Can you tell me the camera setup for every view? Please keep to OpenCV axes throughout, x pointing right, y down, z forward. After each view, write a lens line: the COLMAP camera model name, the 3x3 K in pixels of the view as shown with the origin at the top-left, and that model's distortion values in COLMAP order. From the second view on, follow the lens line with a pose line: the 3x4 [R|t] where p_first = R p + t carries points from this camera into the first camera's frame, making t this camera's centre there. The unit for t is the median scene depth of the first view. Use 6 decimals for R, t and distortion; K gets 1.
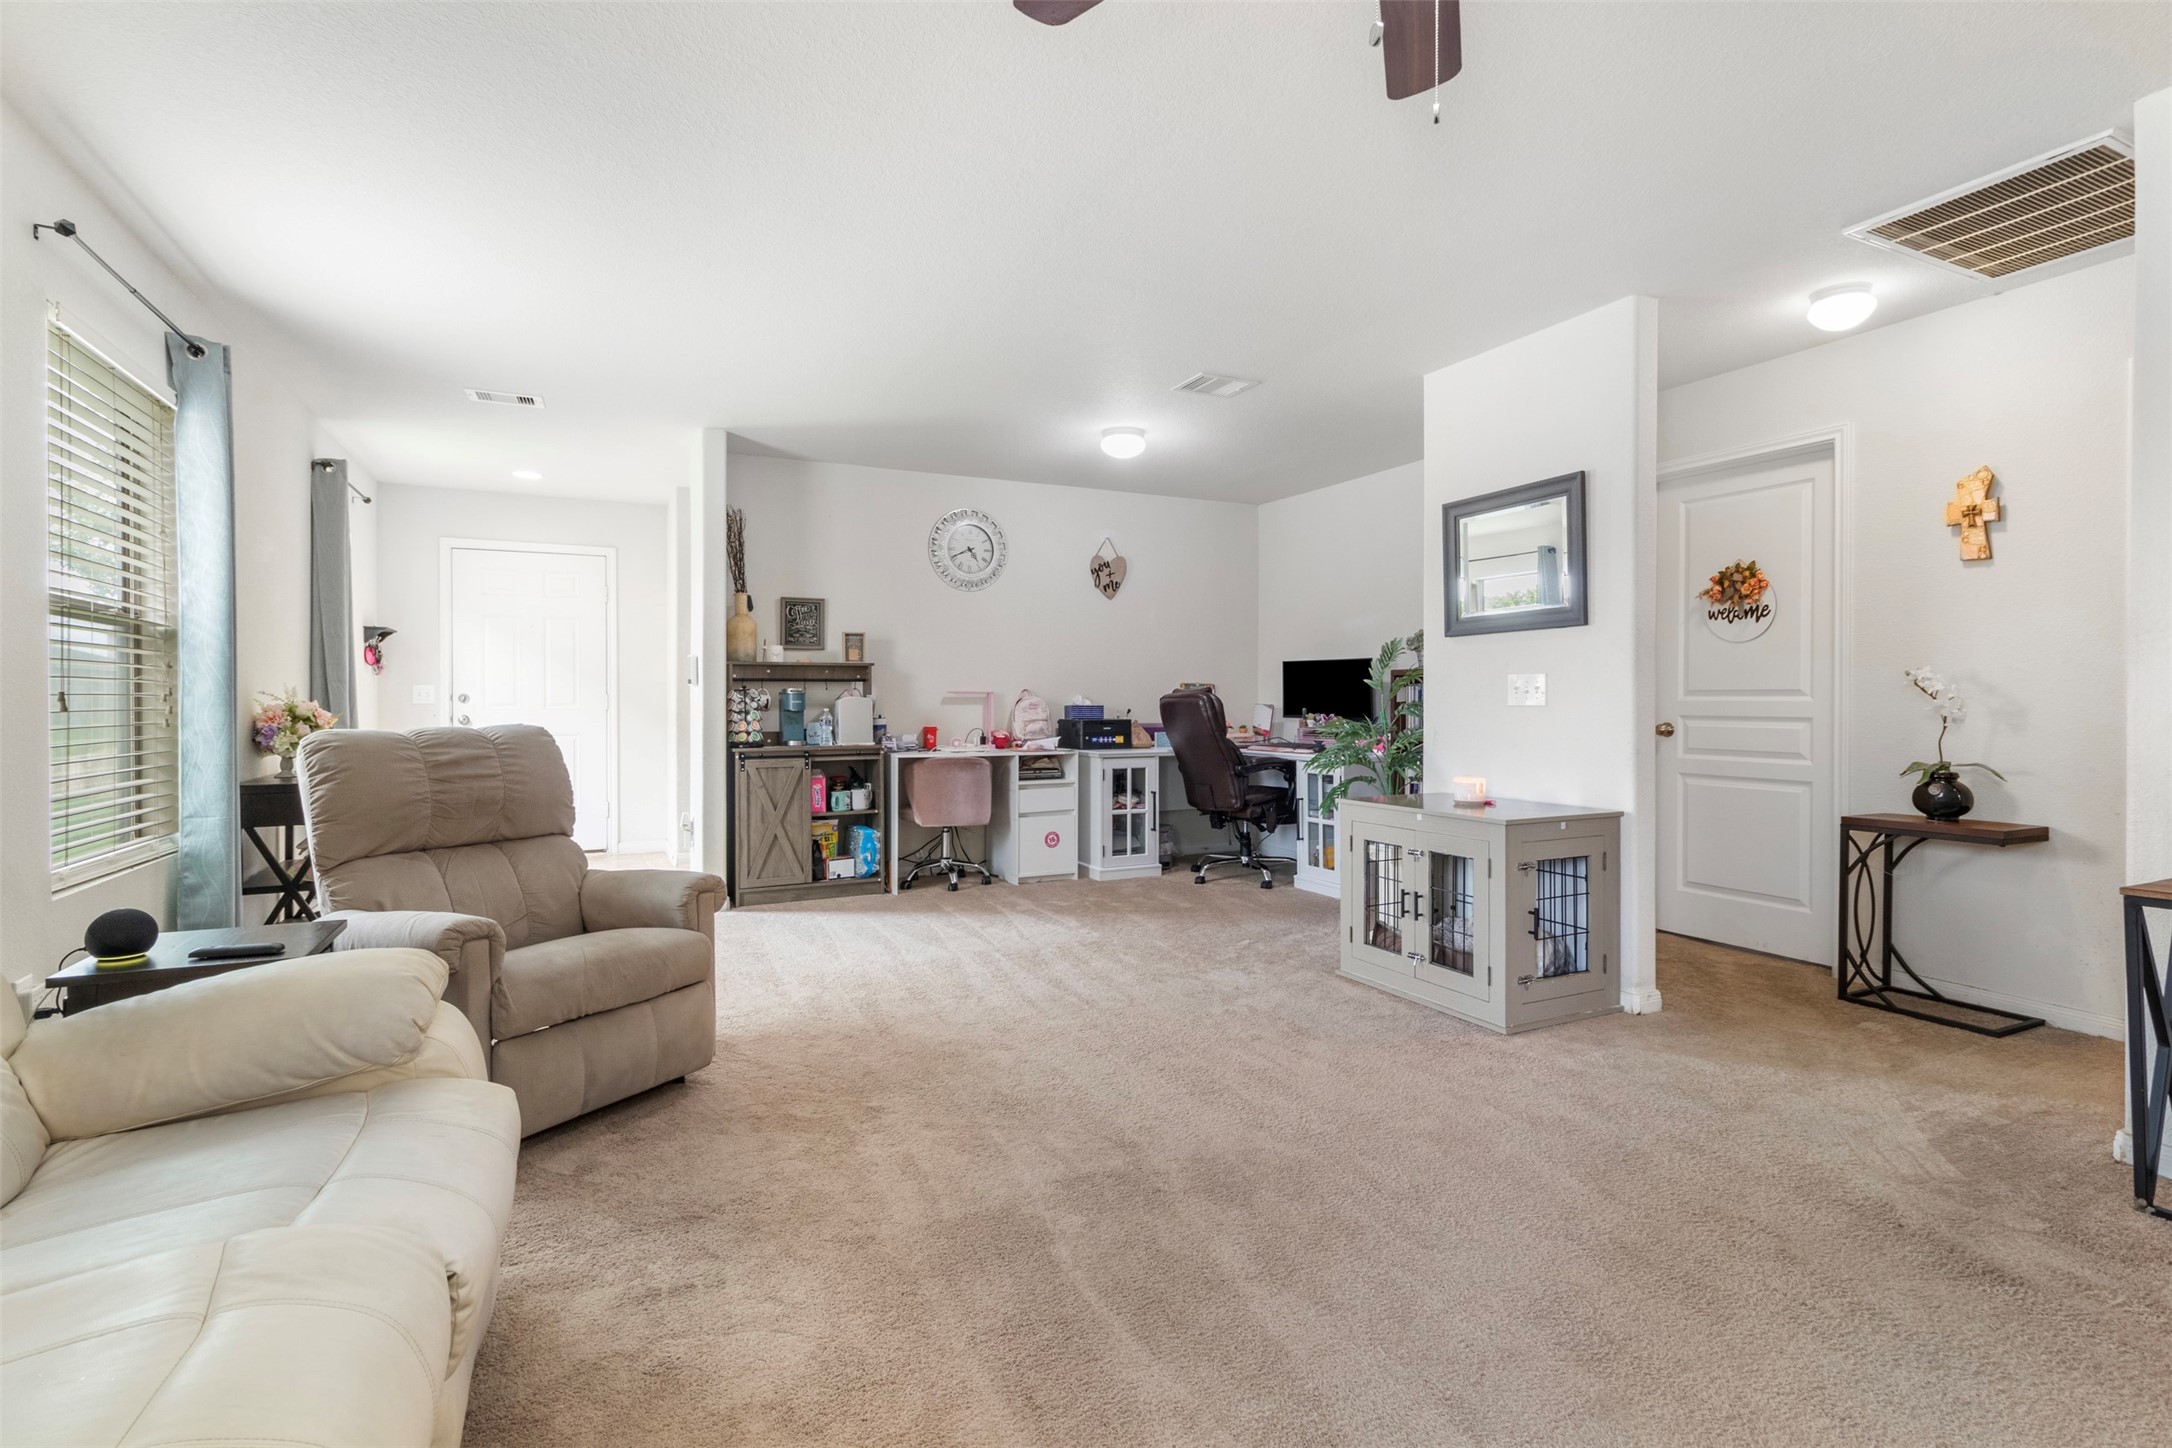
lens RADIAL K [[1007.7, 0, 1073.8], [0, 1007.7, 693.6], [0, 0, 1]] dist [0.001309, 0.000181]
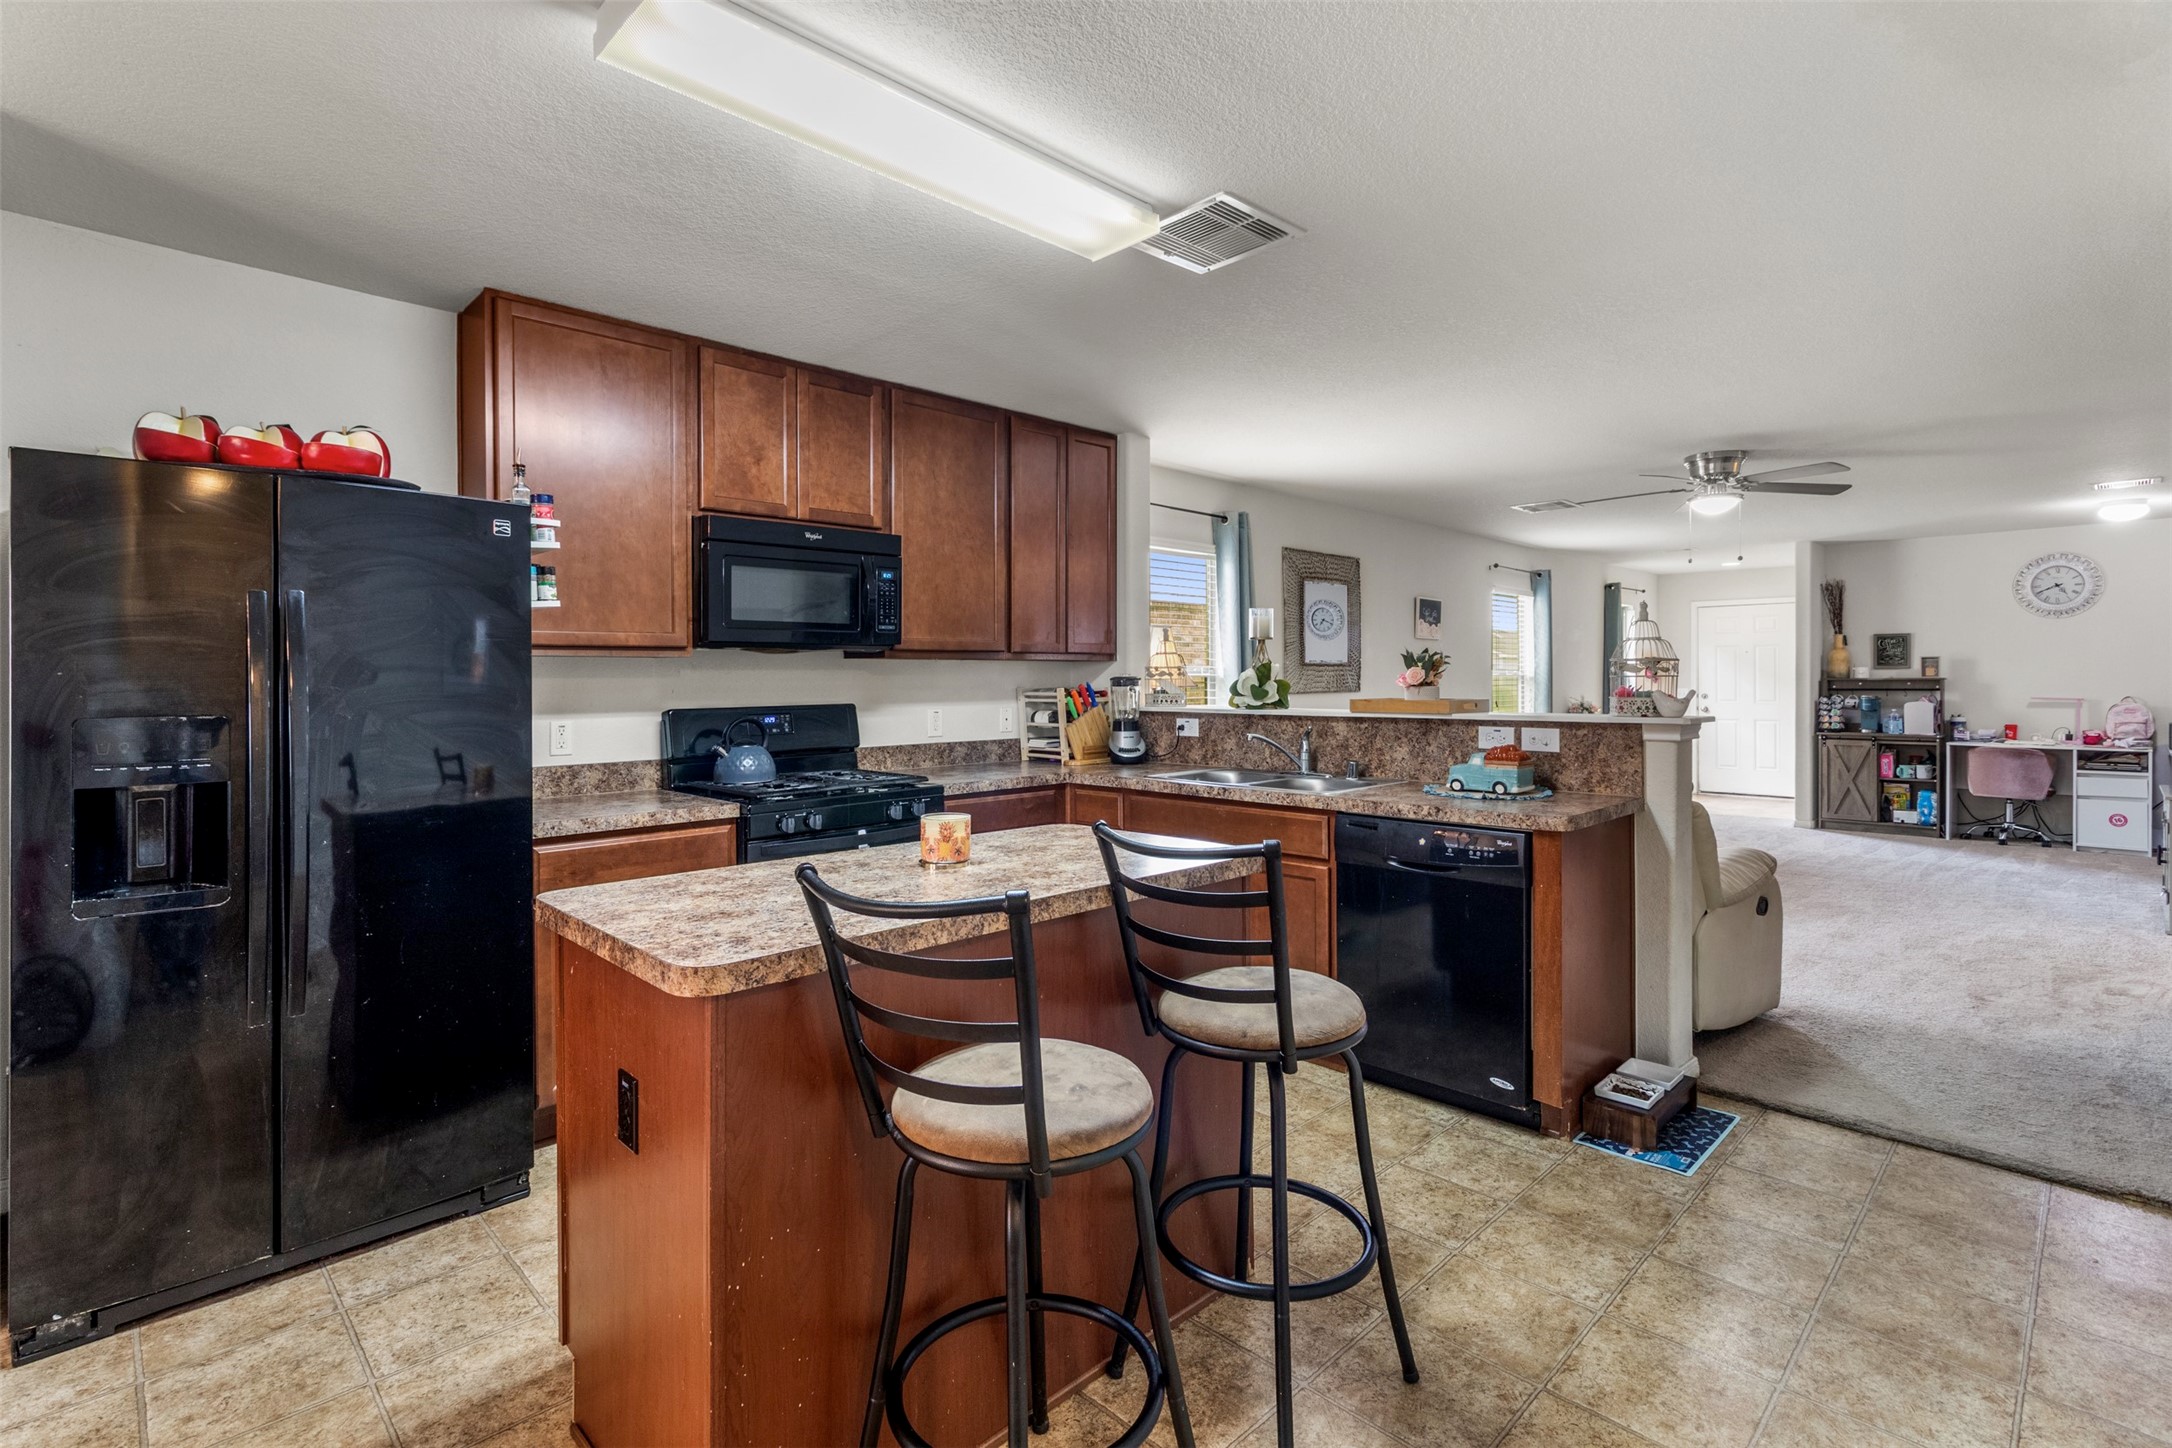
lens RADIAL K [[1013.3, 0, 1078.6], [0, 1013.3, 686.0], [0, 0, 1]] dist [0.002401, 0.000993]
pose [[0.318400, 0.005168, -0.947942, 0.768466], [0.008203, 0.999933, 0.008207, -0.040509], [0.947921, -0.010389, 0.318336, -0.610328]]
